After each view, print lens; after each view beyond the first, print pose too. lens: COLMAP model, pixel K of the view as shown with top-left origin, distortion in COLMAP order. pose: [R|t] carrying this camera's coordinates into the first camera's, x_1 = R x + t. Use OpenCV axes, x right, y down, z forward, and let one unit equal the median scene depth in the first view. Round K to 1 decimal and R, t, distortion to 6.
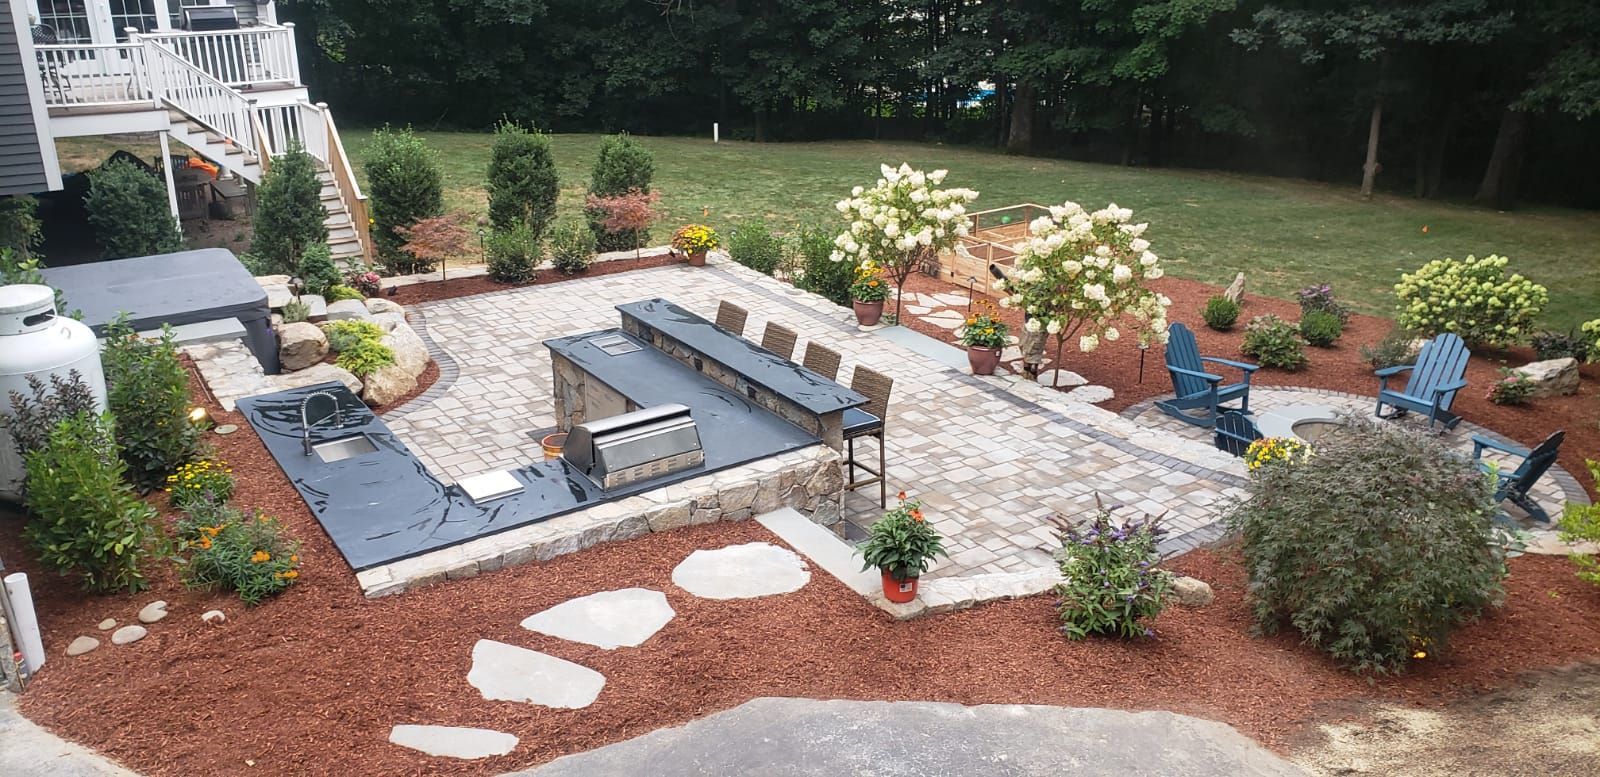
lens RADIAL K [[1216.4, 0, 800.0], [0, 1216.4, 388.5], [0, 0, 1]] dist [0.064156, -0.098232]
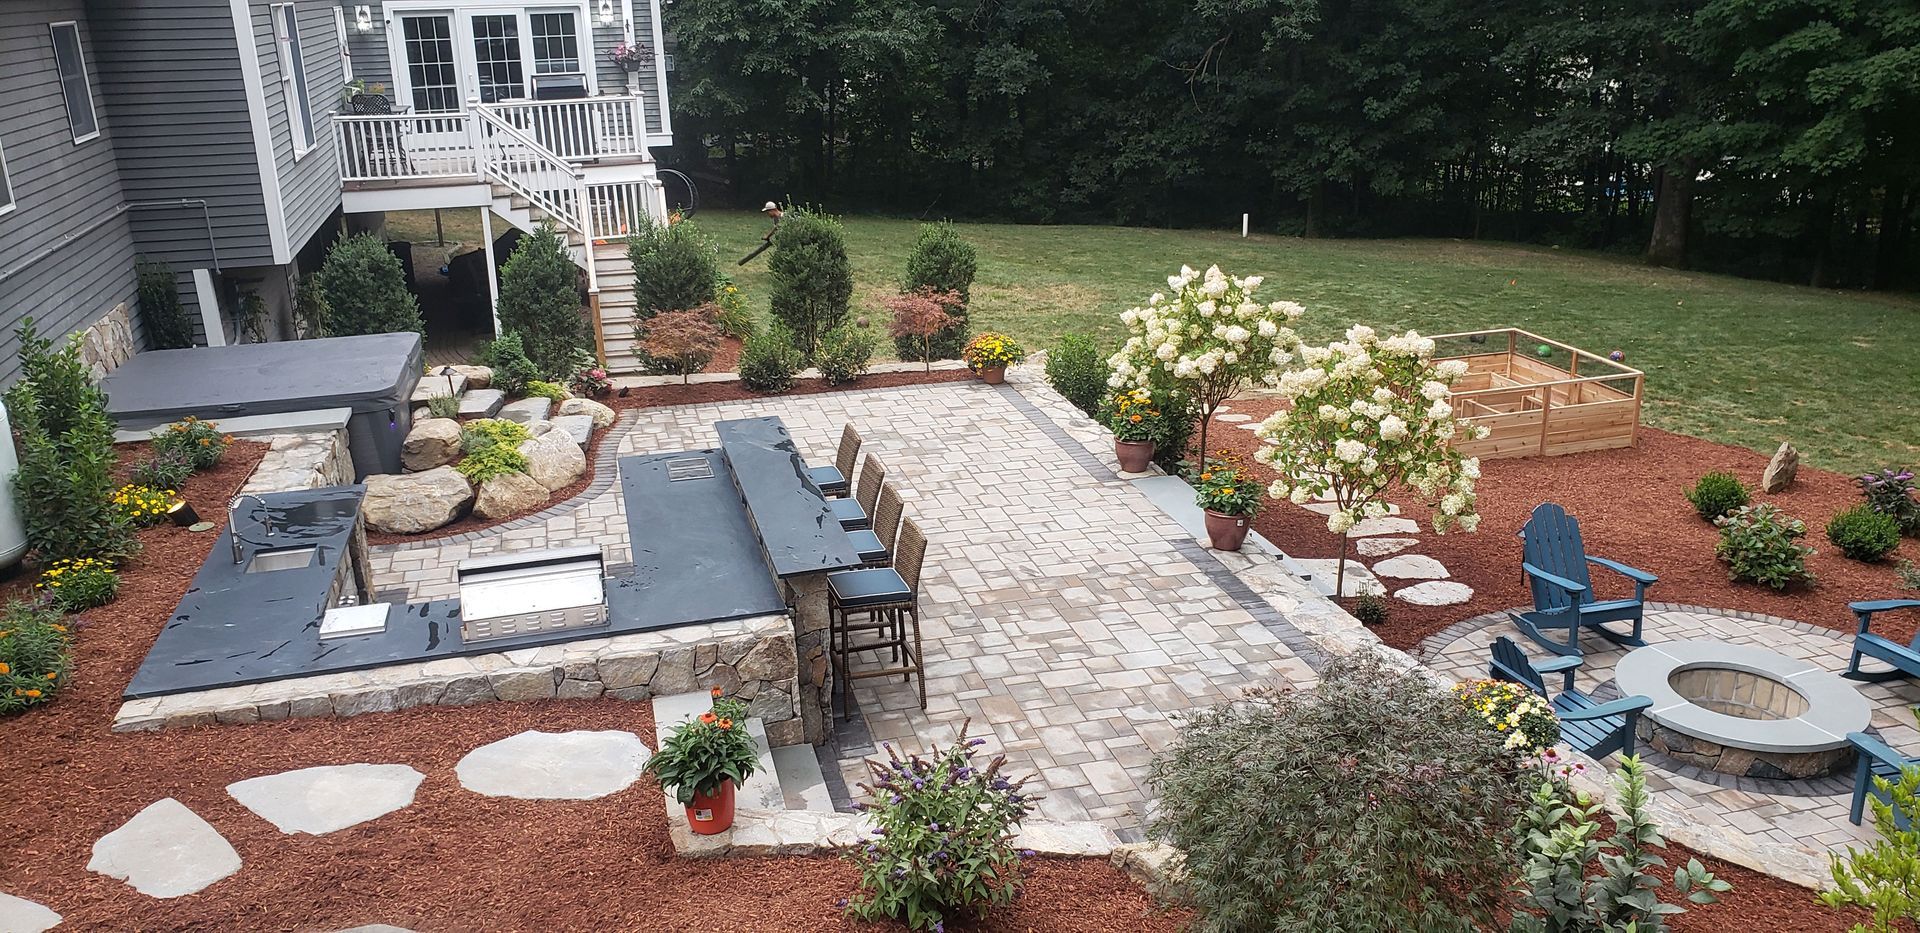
lens RADIAL K [[1450.7, 0, 960.3], [0, 1450.7, 511.5], [0, 0, 1]] dist [0.056396, -0.092677]
pose [[0.944587, 0.087752, -0.316315, 0.250751], [-0.091671, 0.995786, 0.002503, -0.020136], [0.315201, 0.026632, 0.948651, 0.093201]]
